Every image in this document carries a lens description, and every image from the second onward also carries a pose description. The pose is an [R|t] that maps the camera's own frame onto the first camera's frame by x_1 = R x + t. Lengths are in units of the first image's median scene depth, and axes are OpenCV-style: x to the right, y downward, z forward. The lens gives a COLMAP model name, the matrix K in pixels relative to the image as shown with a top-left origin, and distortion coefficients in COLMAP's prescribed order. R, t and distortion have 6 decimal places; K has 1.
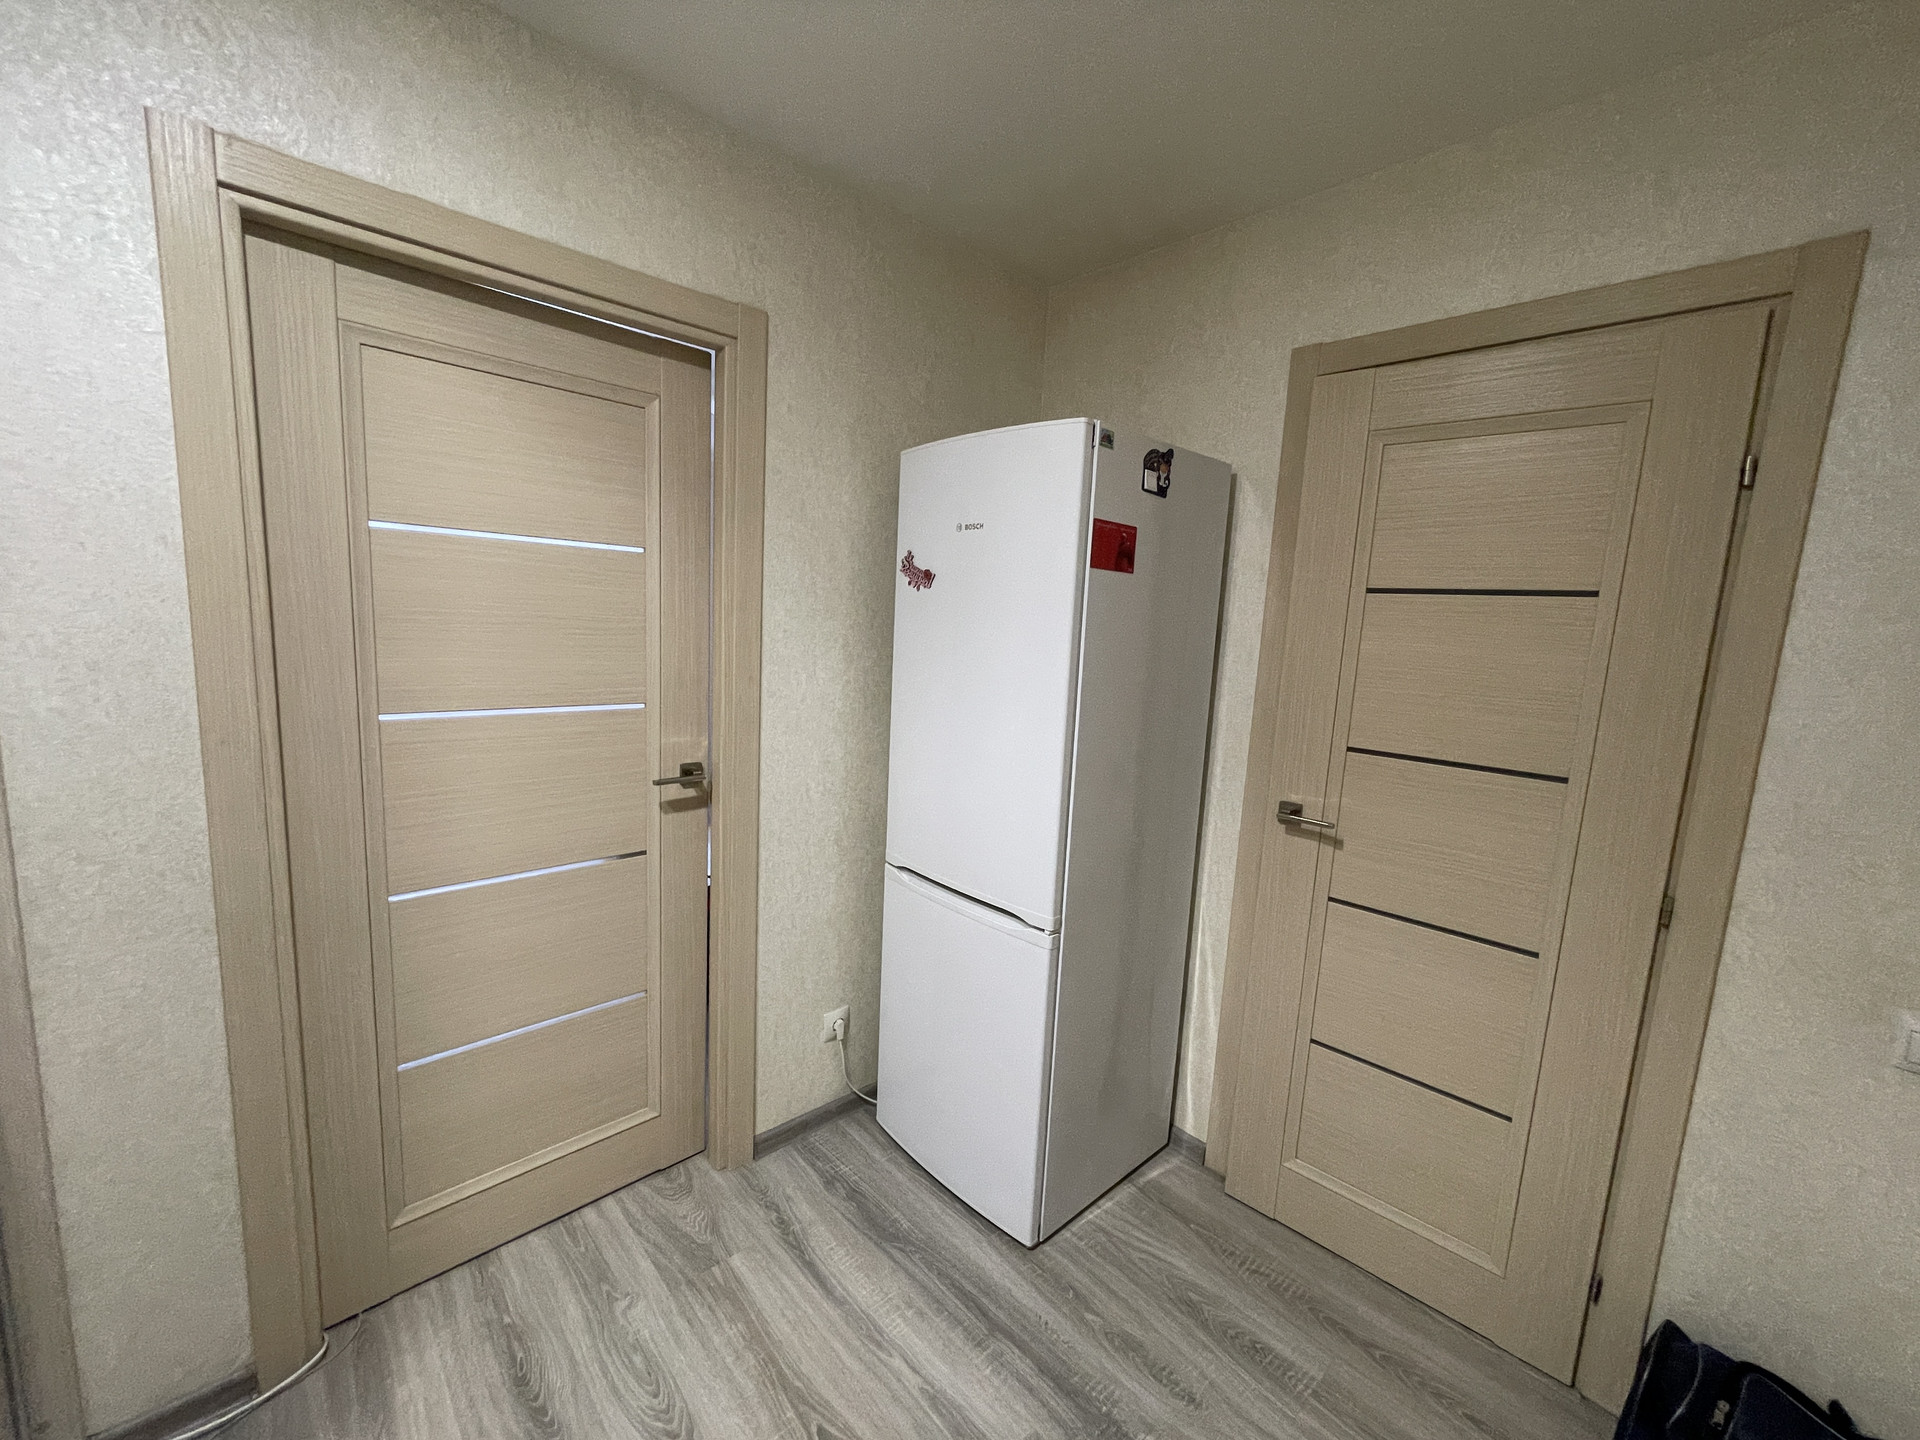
lens RADIAL K [[775.1, 0, 963.2], [0, 775.1, 719.5], [0, 0, 1]] dist [-0.000919, -0.000372]
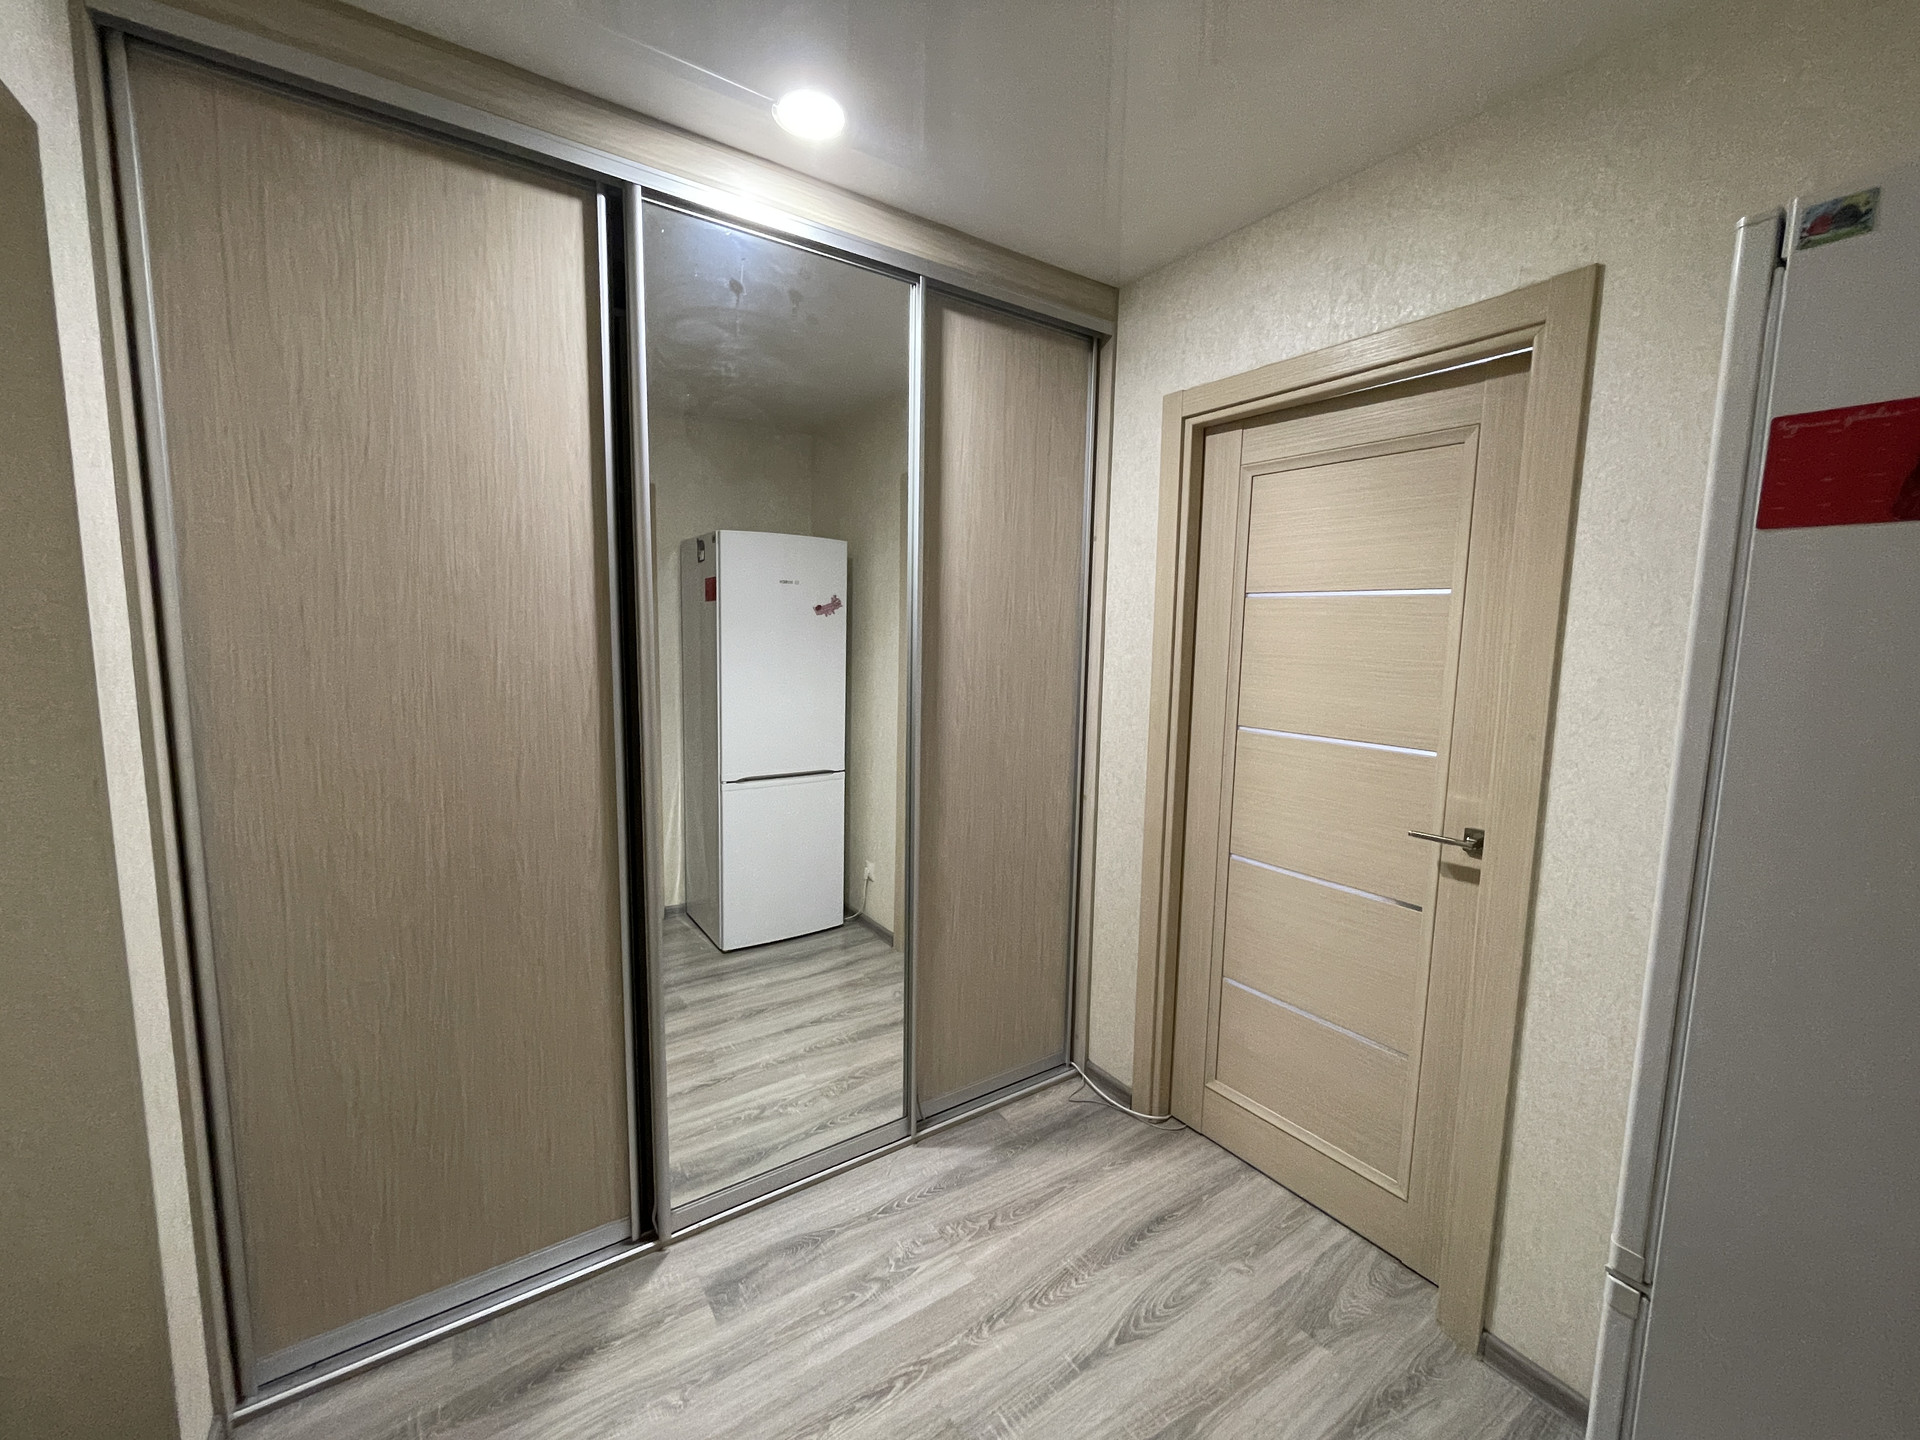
lens RADIAL K [[775.1, 0, 963.2], [0, 775.1, 719.5], [0, 0, 1]] dist [-0.000919, -0.000372]
pose [[-0.148036, 0.059556, -0.987187, 0.684974], [-0.162134, 0.983218, 0.083630, -0.051303], [0.975601, 0.172437, -0.135896, 0.631593]]
